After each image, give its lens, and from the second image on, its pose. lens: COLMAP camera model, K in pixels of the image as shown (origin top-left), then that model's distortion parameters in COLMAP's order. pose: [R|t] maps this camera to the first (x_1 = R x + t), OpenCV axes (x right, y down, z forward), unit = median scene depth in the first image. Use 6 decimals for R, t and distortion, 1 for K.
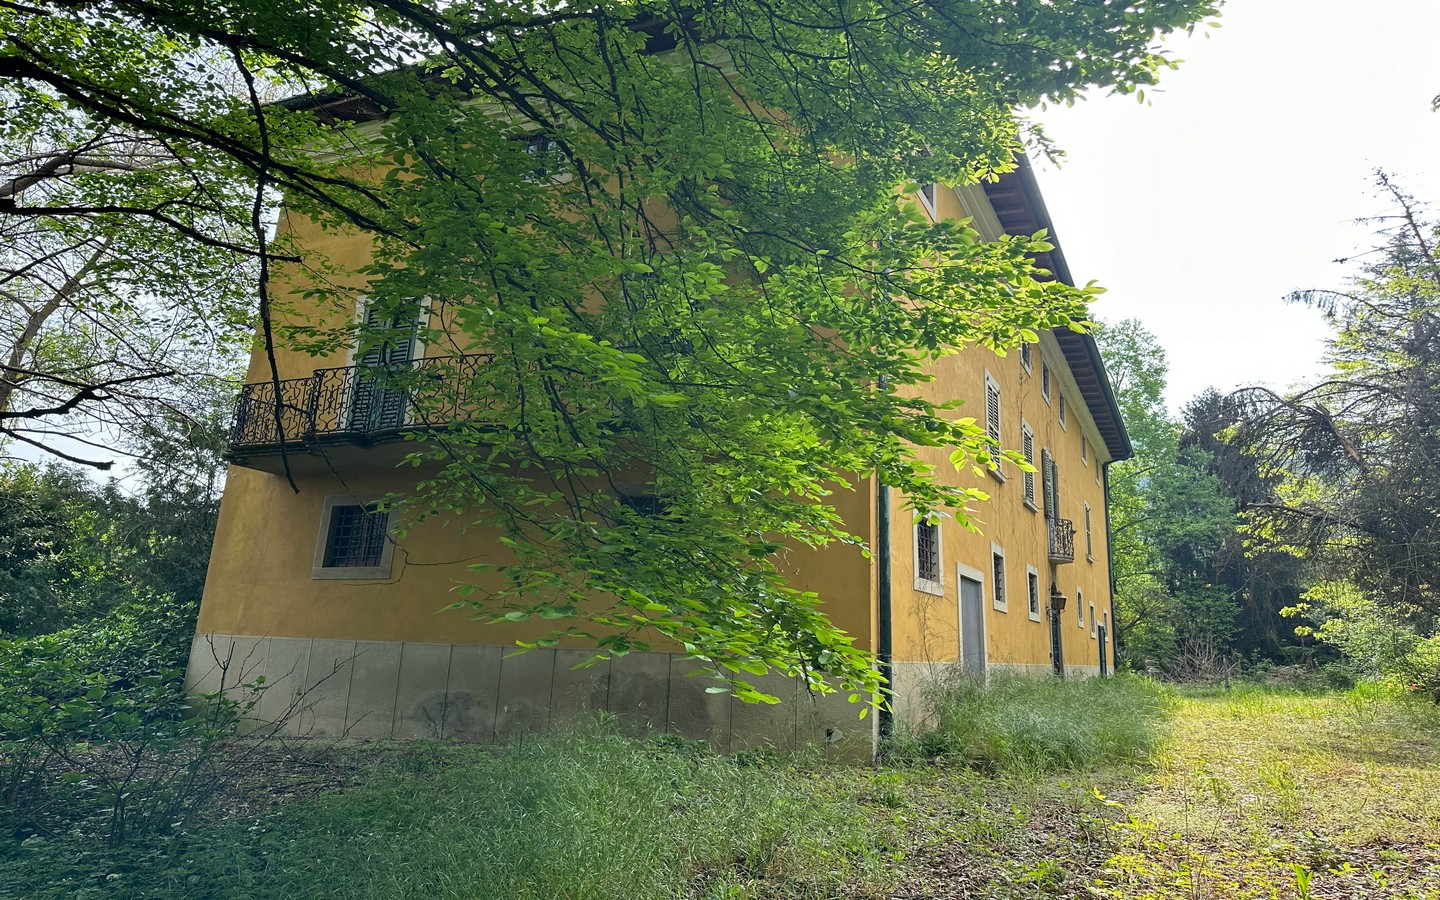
lens RADIAL K [[948.7, 0, 723.8], [0, 948.7, 407.3], [0, 0, 1]] dist [0.110112, -0.137475]
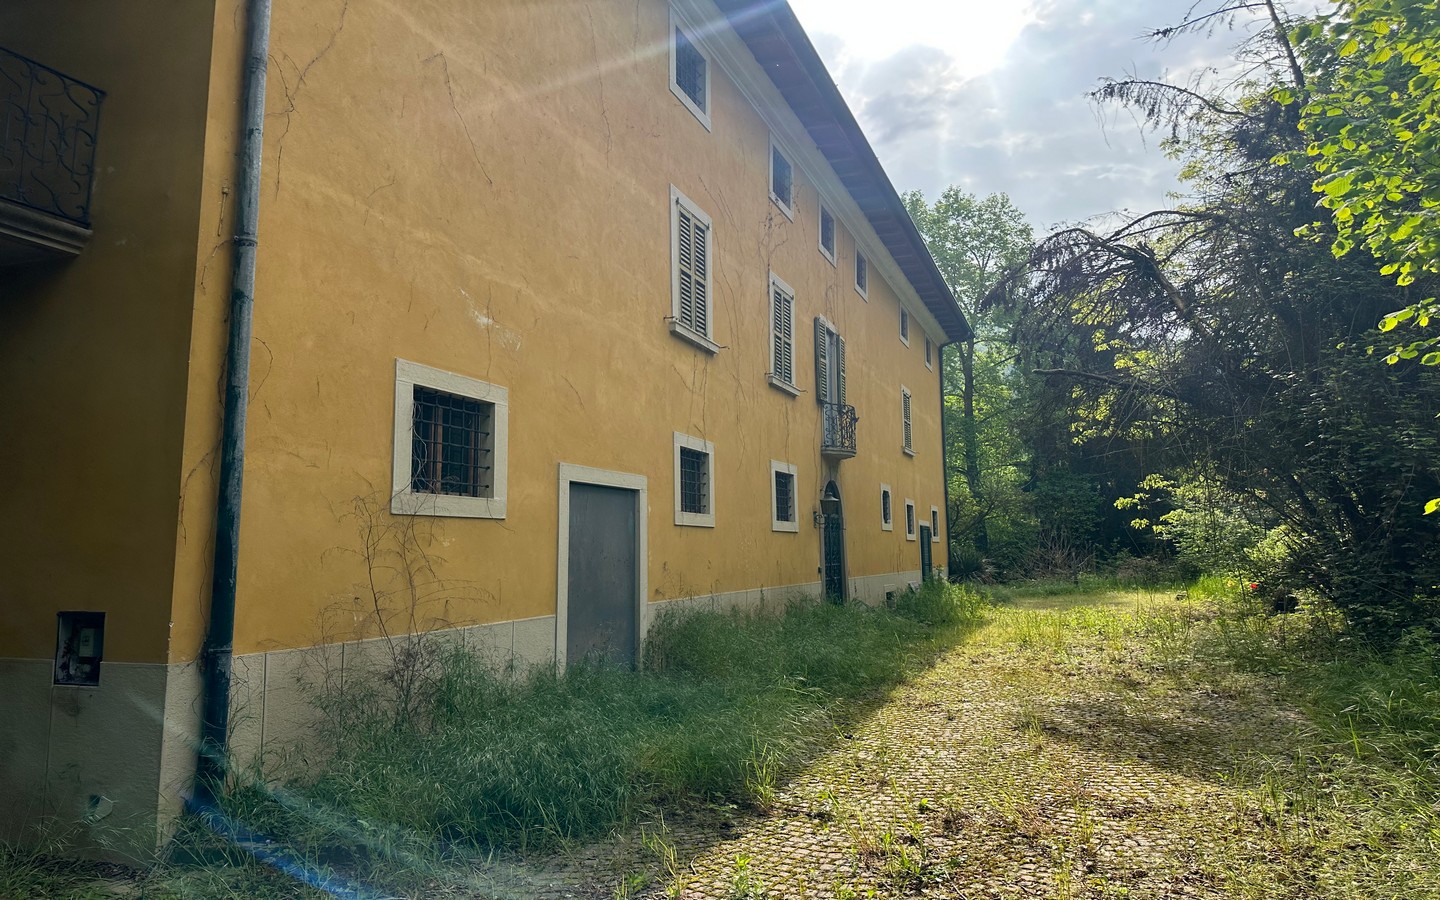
lens RADIAL K [[948.7, 0, 723.8], [0, 948.7, 407.3], [0, 0, 1]] dist [0.110112, -0.137475]
pose [[0.995700, -0.033495, 0.086367, 0.176914], [0.025092, 0.995006, 0.096607, 0.037730], [-0.089172, -0.094024, 0.991568, 0.211757]]
